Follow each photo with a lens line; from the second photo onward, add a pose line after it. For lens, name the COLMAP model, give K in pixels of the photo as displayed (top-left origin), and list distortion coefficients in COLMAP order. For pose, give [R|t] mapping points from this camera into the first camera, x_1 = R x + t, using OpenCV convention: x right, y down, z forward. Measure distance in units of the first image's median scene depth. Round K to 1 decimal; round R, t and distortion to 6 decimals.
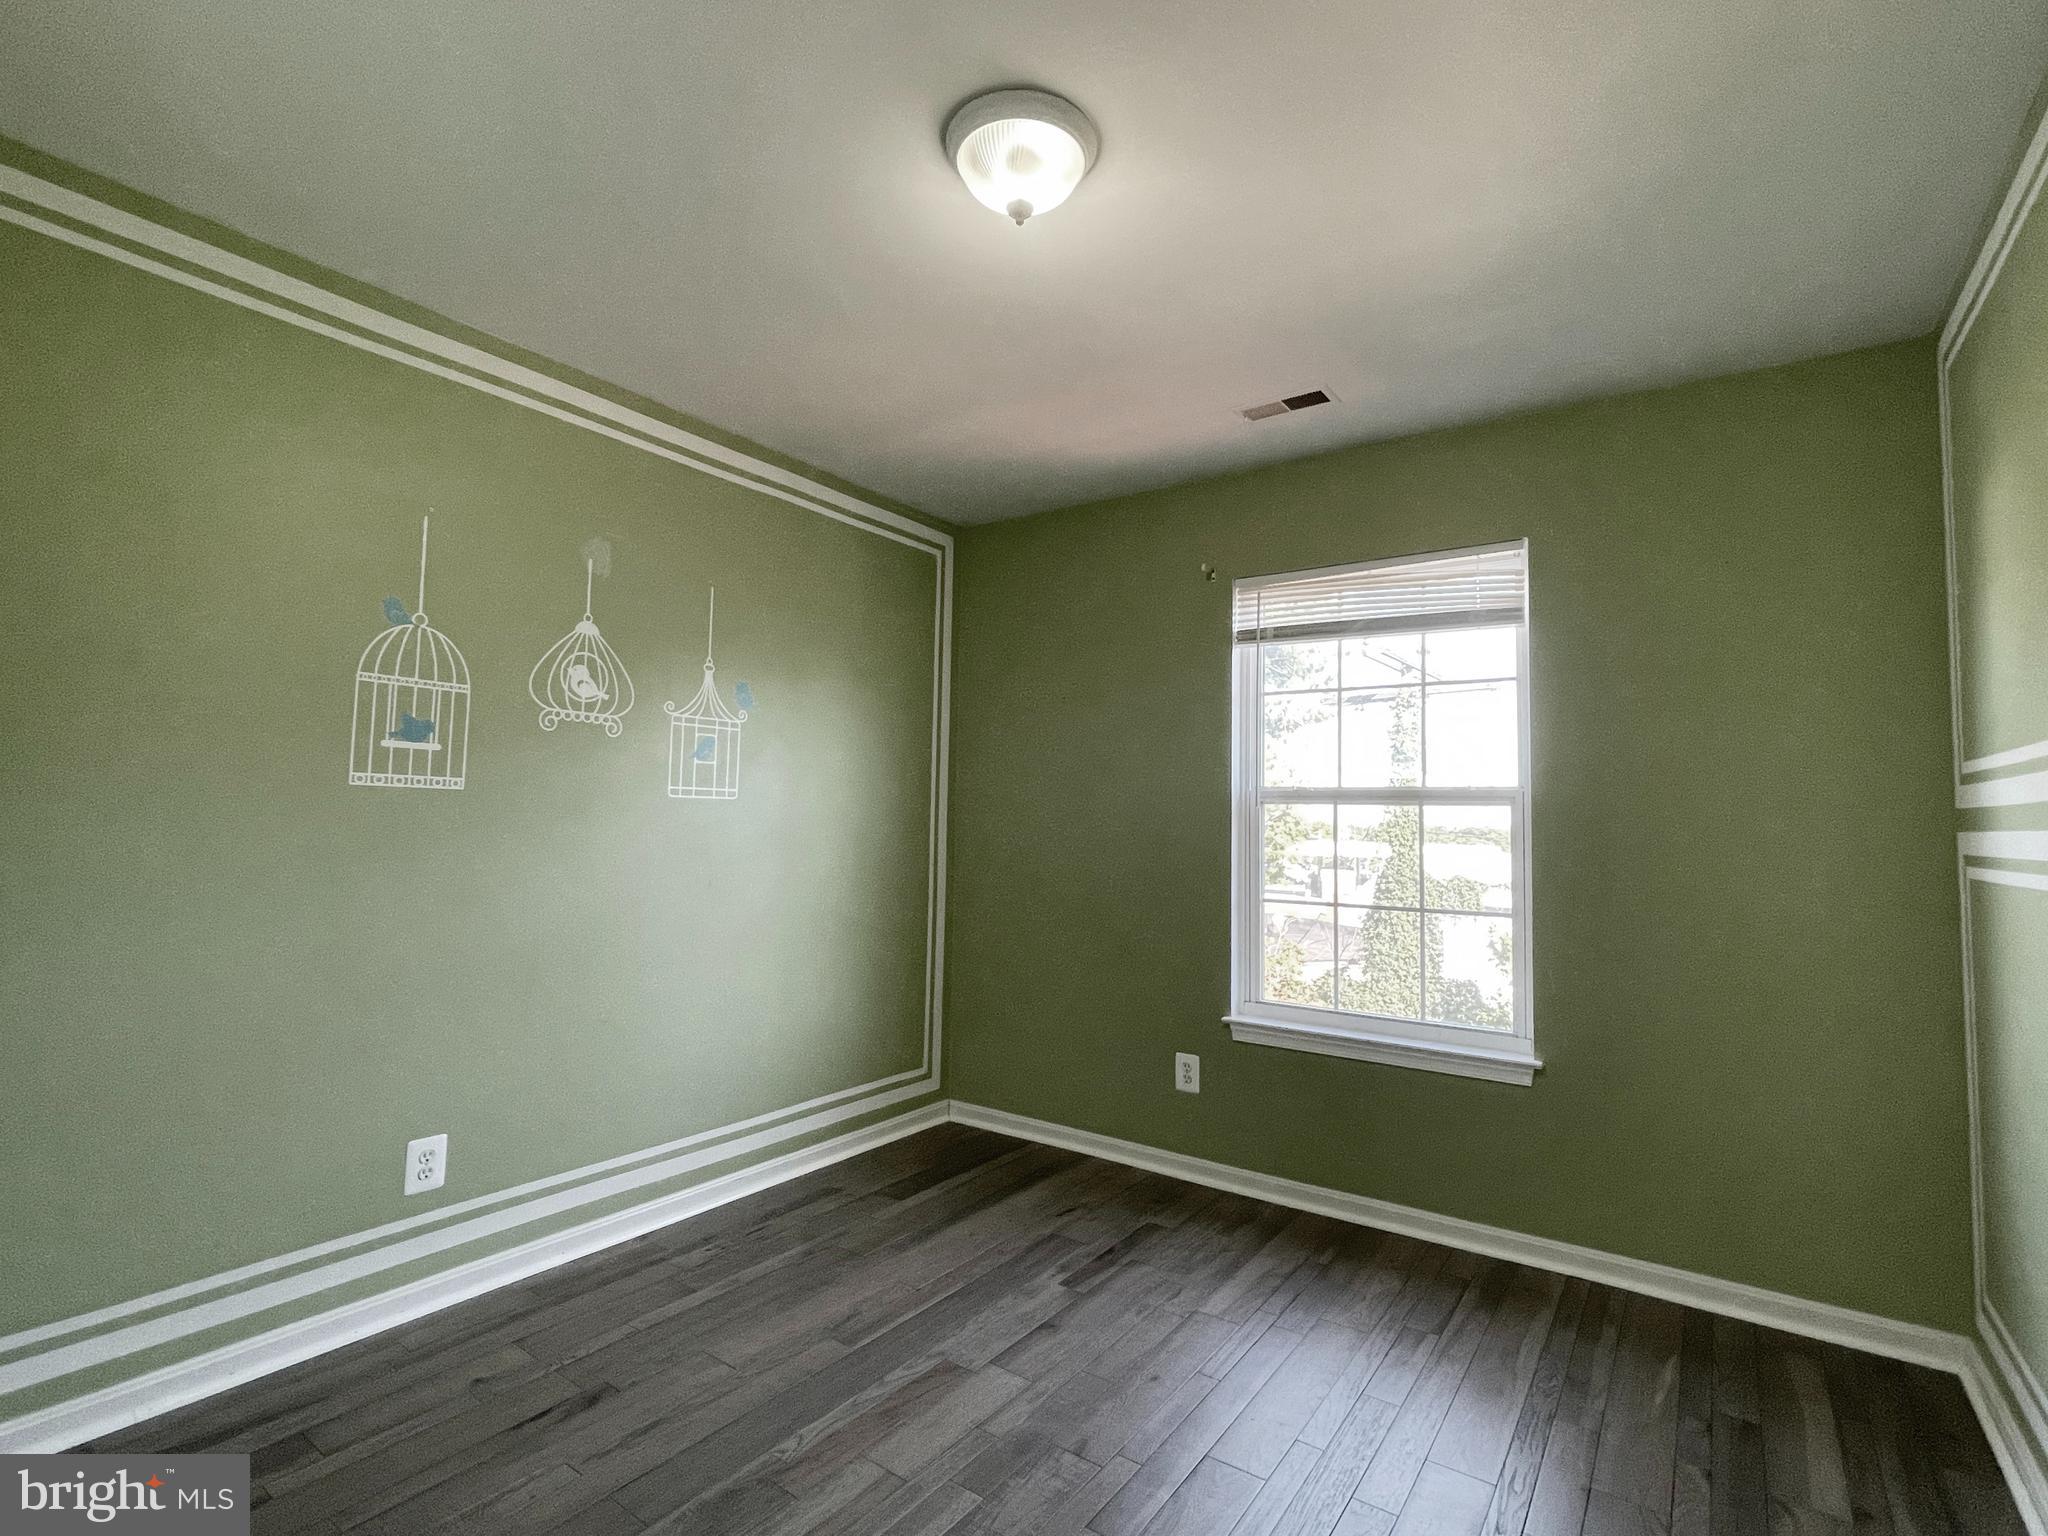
lens RADIAL K [[983.0, 0, 1039.0], [0, 983.0, 761.9], [0, 0, 1]] dist [-0.006658, -0.000478]
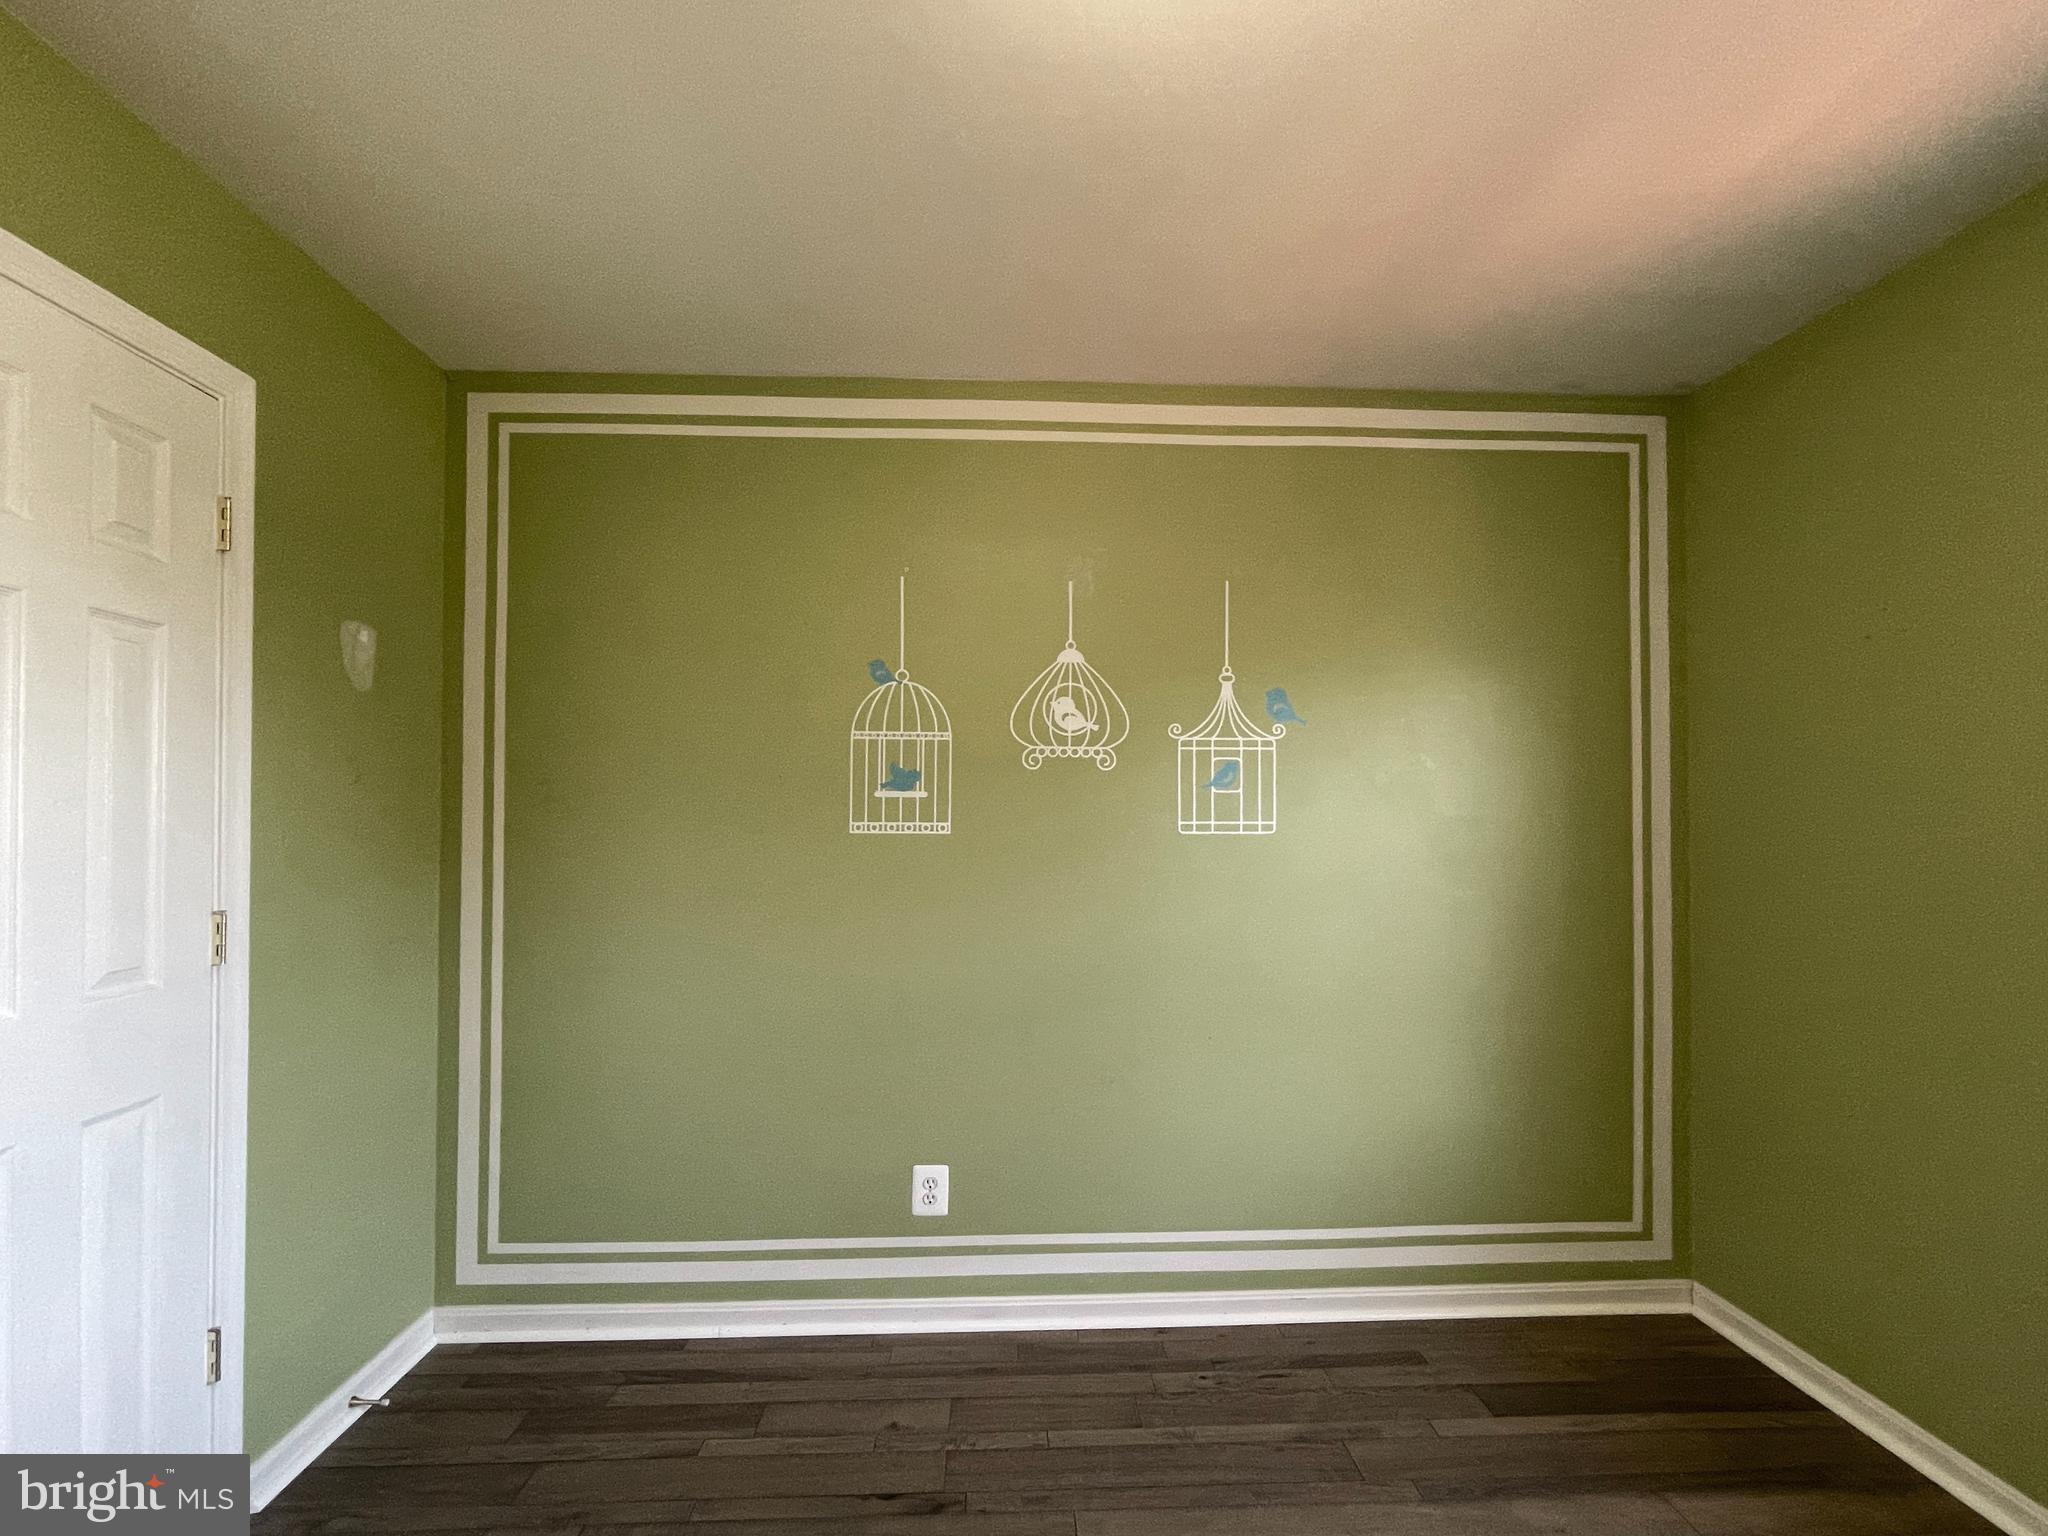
lens RADIAL K [[966.6, 0, 1029.1], [0, 966.6, 821.2], [0, 0, 1]] dist [0.003378, 0.000030]
pose [[0.604646, -0.033283, -0.795799, 0.241385], [0.060739, 0.998144, 0.004404, 0.013624], [0.794175, -0.050999, 0.605545, 0.406997]]
